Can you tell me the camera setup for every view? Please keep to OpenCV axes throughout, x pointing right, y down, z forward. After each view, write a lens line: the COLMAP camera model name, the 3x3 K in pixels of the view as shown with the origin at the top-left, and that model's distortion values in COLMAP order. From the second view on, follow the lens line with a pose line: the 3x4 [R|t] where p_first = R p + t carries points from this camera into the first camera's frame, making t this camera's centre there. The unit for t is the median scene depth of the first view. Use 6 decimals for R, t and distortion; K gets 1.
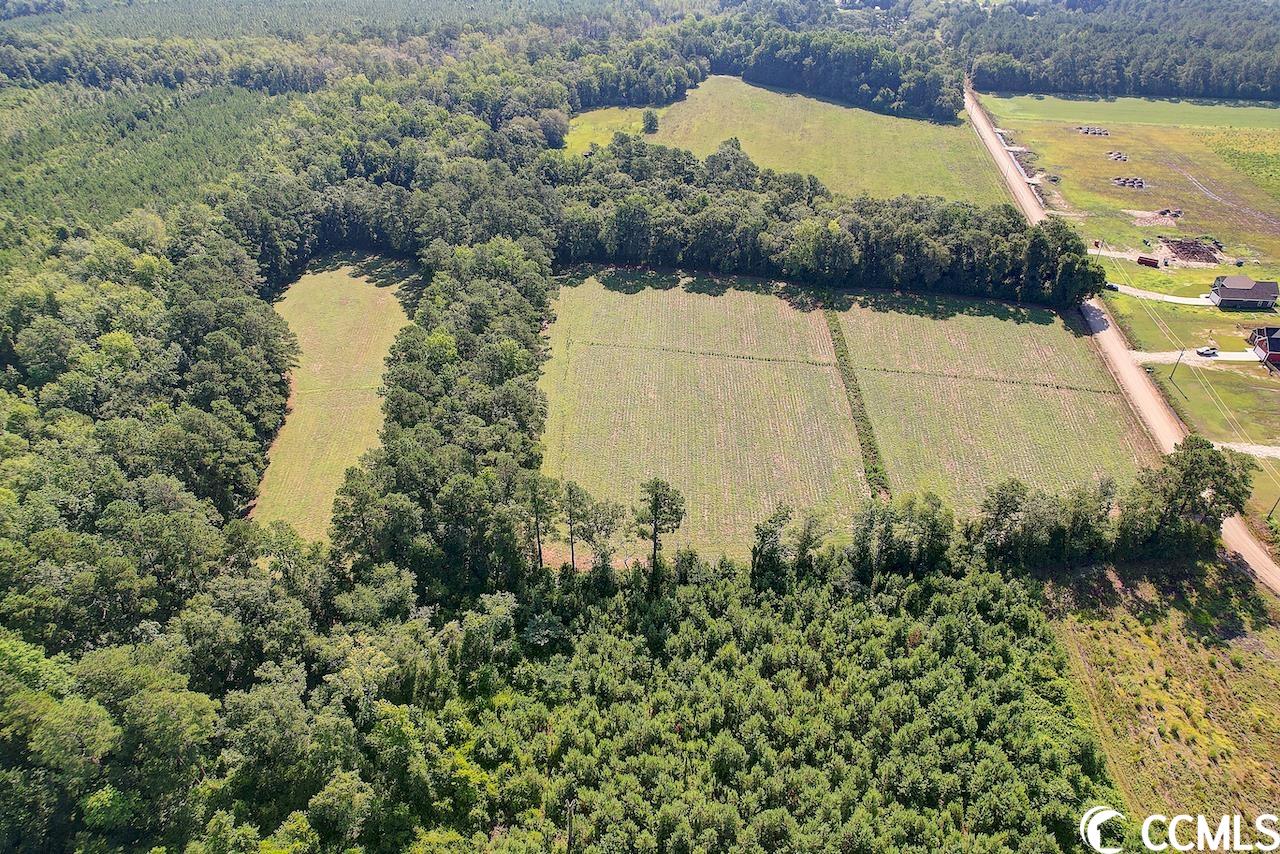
lens RADIAL K [[824.9, 0, 640.0], [0, 824.9, 427.0], [0, 0, 1]] dist [-0.077775, 0.066509]
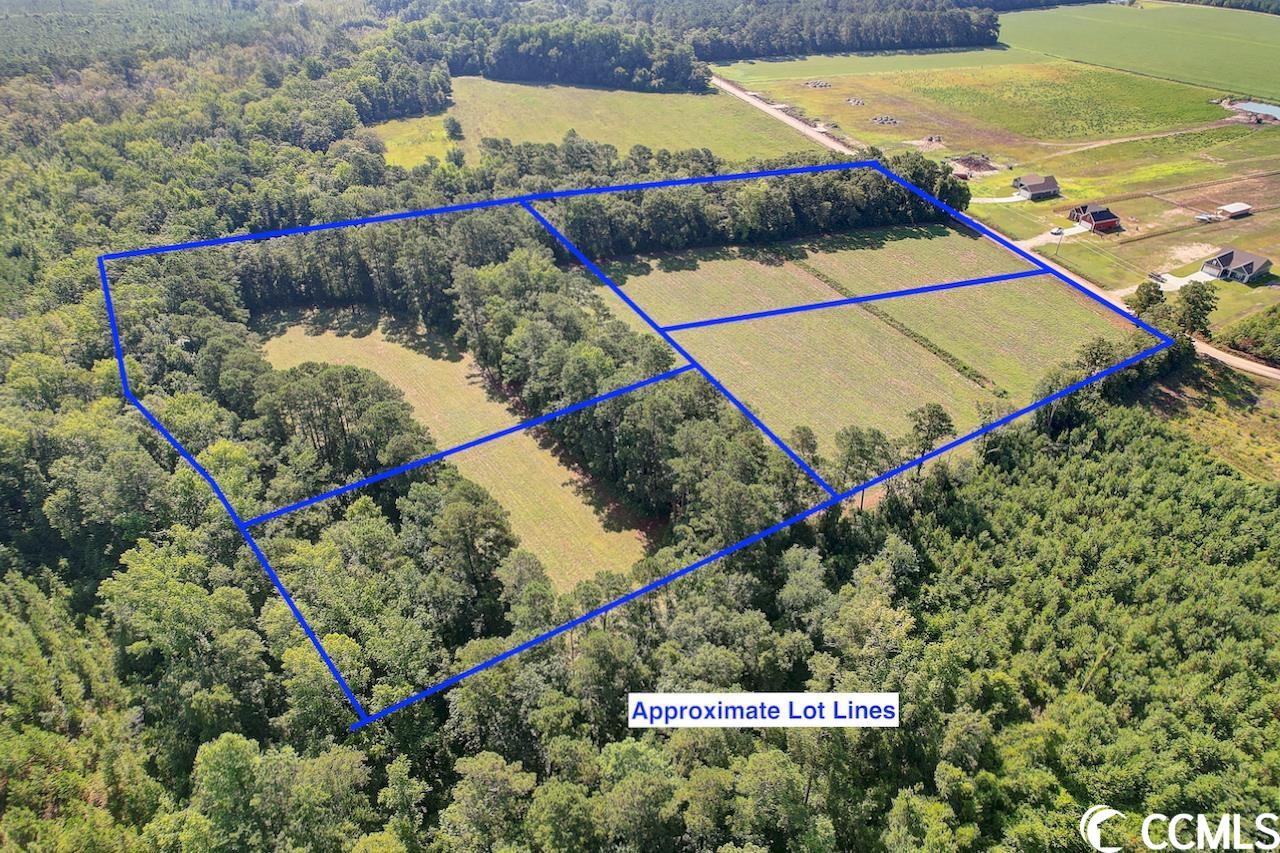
lens RADIAL K [[831.2, 0, 653.3], [0, 831.2, 427.7], [0, 0, 1]] dist [-0.077099, 0.062371]
pose [[0.869590, -0.278040, 0.408052, -0.452747], [0.278306, 0.958611, 0.060092, -0.045599], [-0.407871, 0.061308, 0.910979, 0.071732]]
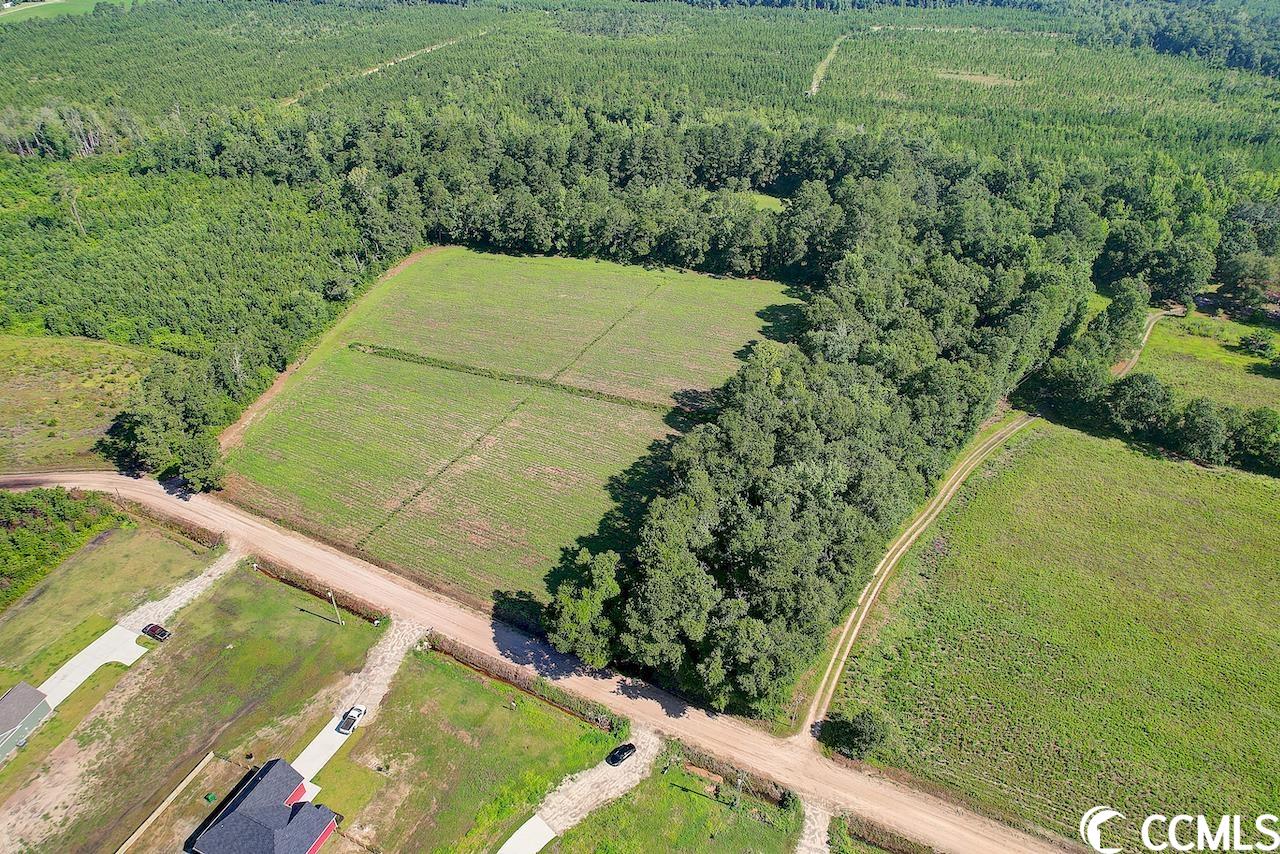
lens RADIAL K [[824.9, 0, 640.0], [0, 824.9, 427.0], [0, 0, 1]] dist [-0.077775, 0.066509]
pose [[-0.284277, 0.537150, -0.794138, 0.900561], [-0.548365, 0.588351, 0.594255, -0.605862], [0.786436, 0.604411, 0.127300, 0.876182]]
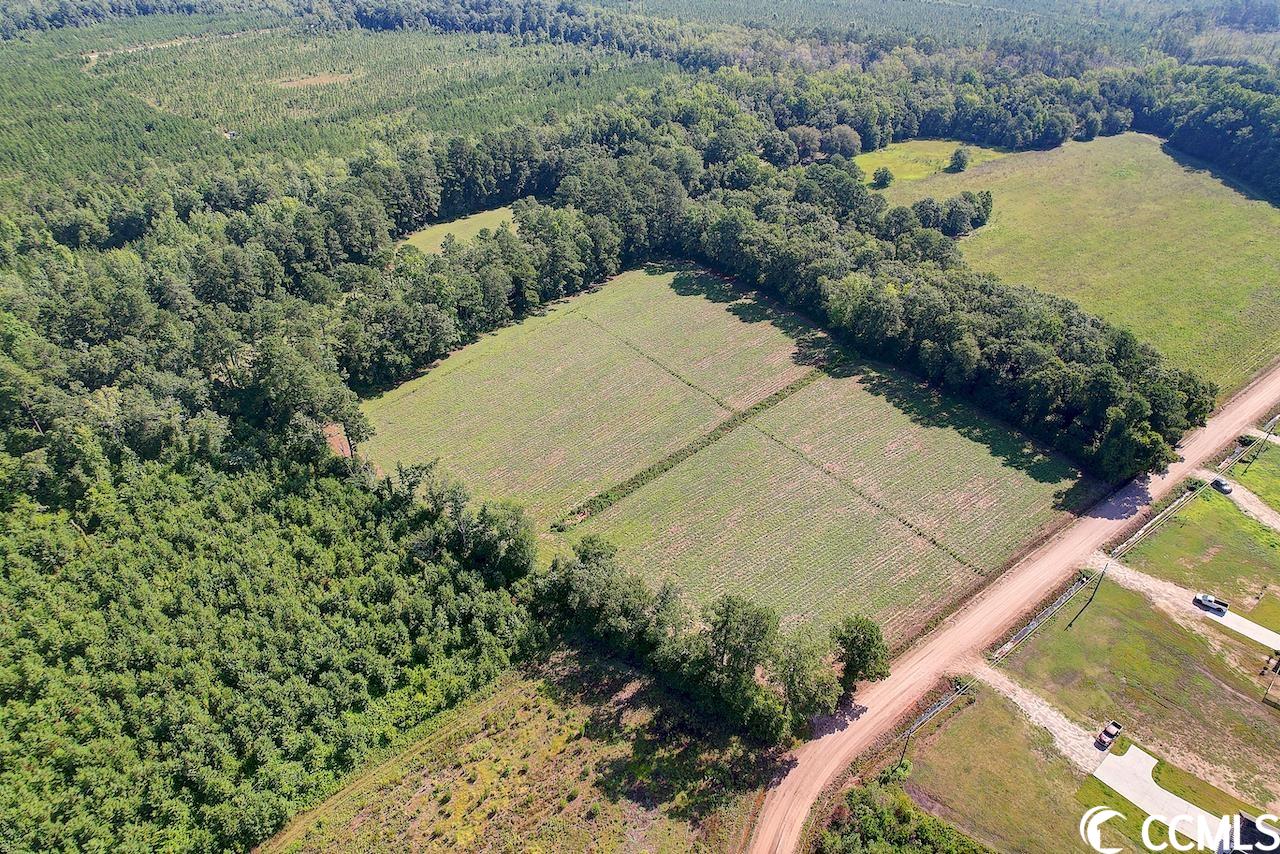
lens RADIAL K [[824.9, 0, 640.0], [0, 824.9, 427.0], [0, 0, 1]] dist [-0.077775, 0.066509]
pose [[0.739419, 0.379274, -0.556247, 0.609303], [-0.381351, 0.916841, 0.118212, -0.115551], [0.554824, 0.124717, 0.822566, 0.142644]]
